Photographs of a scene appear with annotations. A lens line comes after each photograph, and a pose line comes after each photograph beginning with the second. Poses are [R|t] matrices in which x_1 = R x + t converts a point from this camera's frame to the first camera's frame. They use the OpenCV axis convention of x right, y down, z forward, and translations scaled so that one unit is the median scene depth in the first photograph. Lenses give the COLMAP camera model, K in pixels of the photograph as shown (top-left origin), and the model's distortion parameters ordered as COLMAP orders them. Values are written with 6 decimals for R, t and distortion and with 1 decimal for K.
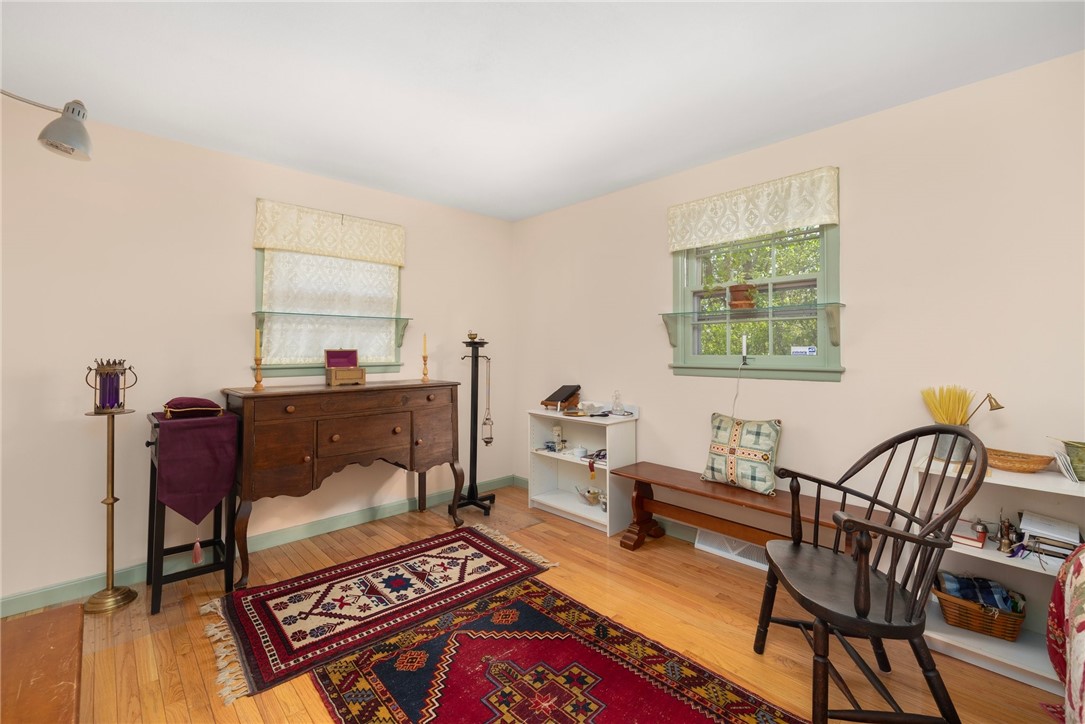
lens RADIAL K [[457.7, 0, 538.9], [0, 457.7, 353.4], [0, 0, 1]] dist [-0.000459, 0.000964]
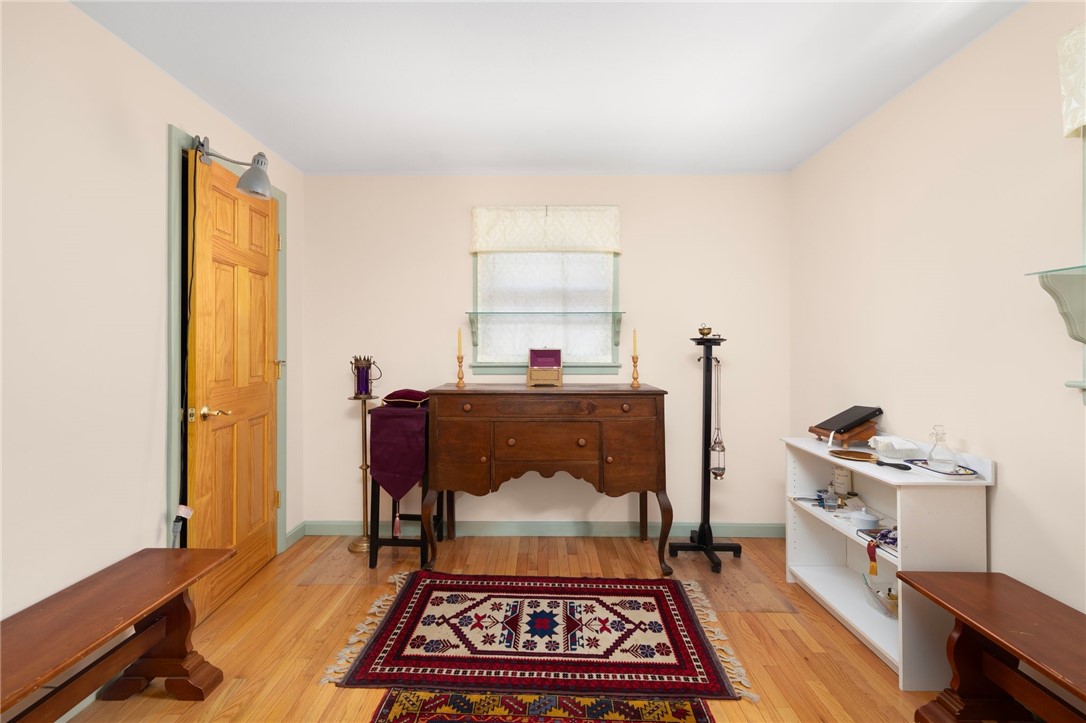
lens RADIAL K [[458.2, 0, 539.4], [0, 458.2, 352.9], [0, 0, 1]] dist [-0.000459, 0.000964]
pose [[0.725447, 0.008268, -0.688228, 0.244654], [-0.007277, 0.999964, 0.004341, -0.003822], [0.688239, 0.001859, 0.725481, 0.345766]]
